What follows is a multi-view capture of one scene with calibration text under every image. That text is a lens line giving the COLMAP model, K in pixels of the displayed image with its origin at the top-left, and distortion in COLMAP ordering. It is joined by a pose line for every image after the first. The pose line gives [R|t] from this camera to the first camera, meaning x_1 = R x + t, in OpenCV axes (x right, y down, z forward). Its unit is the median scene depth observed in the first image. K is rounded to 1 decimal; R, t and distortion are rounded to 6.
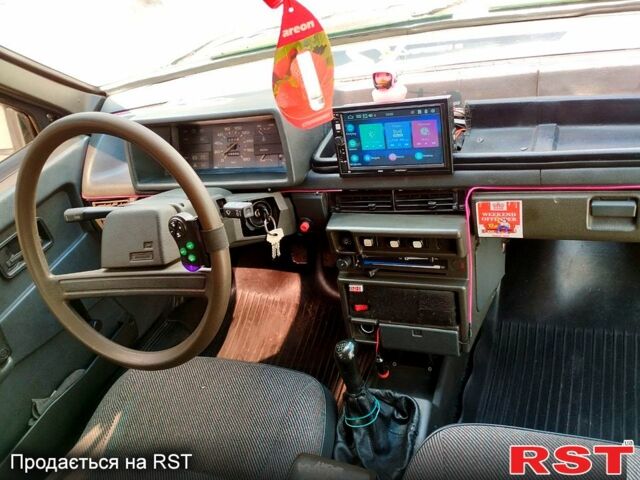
lens RADIAL K [[548.4, 0, 317.7], [0, 548.4, 247.0], [0, 0, 1]] dist [0.041750, -0.004428]
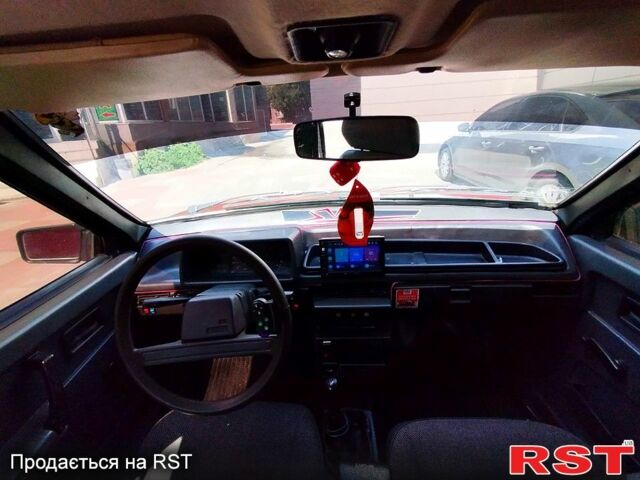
lens RADIAL K [[299.3, 0, 319.6], [0, 299.3, 234.7], [0, 0, 1]] dist [-0.001935, -0.000150]
pose [[0.936088, 0.050998, 0.348050, -0.318029], [0.048083, 0.961598, -0.270216, 0.001998], [-0.348465, 0.269681, 0.897688, 0.100052]]
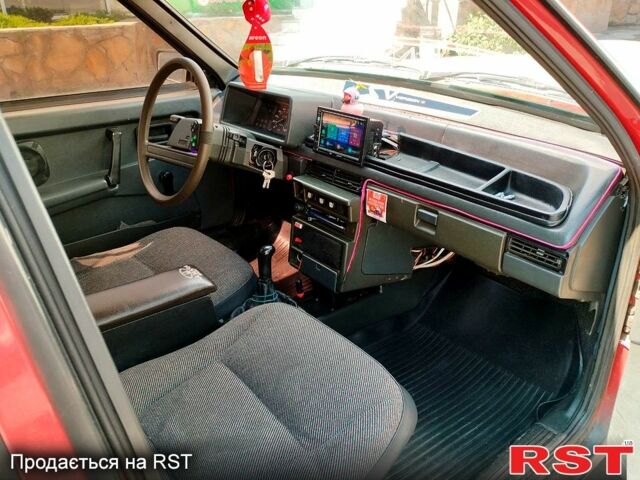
lens RADIAL K [[538.2, 0, 313.4], [0, 538.2, 244.0], [0, 0, 1]] dist [0.037047, -0.012941]
pose [[0.846490, 0.405545, -0.344946, 0.707362], [-0.436652, 0.899522, -0.013987, 0.137730], [0.304614, 0.162461, 0.938518, -0.419719]]
